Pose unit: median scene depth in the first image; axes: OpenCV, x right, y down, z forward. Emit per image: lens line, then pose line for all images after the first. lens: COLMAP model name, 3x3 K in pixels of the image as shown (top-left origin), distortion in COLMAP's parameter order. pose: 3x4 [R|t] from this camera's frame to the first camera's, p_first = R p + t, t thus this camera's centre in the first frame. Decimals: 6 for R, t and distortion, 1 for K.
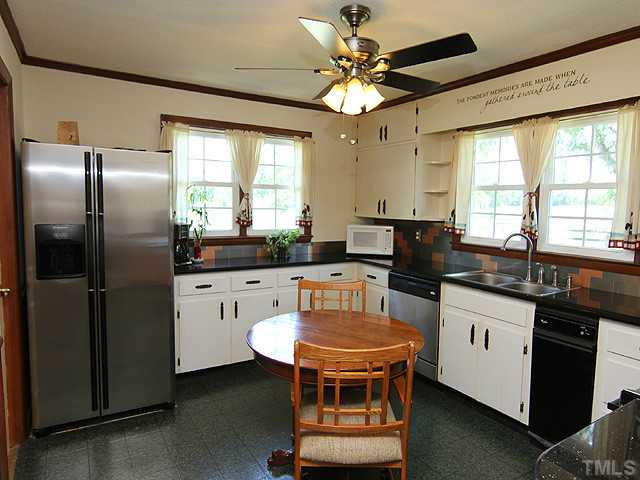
lens RADIAL K [[407.5, 0, 316.7], [0, 407.5, 238.5], [0, 0, 1]] dist [-0.000124, -0.000003]
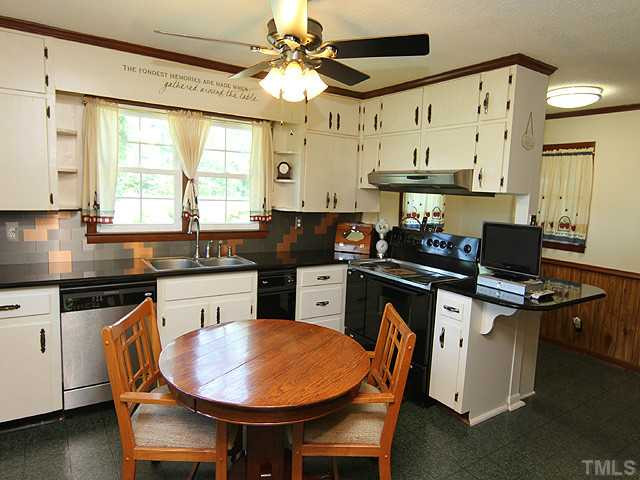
lens RADIAL K [[407.5, 0, 316.0], [0, 407.5, 237.8], [0, 0, 1]] dist [-0.000124, -0.000003]
pose [[-0.021417, -0.140750, 0.989813, -0.615593], [0.046505, 0.988829, 0.141616, -0.098894], [-0.998688, 0.049064, -0.014632, 0.709897]]
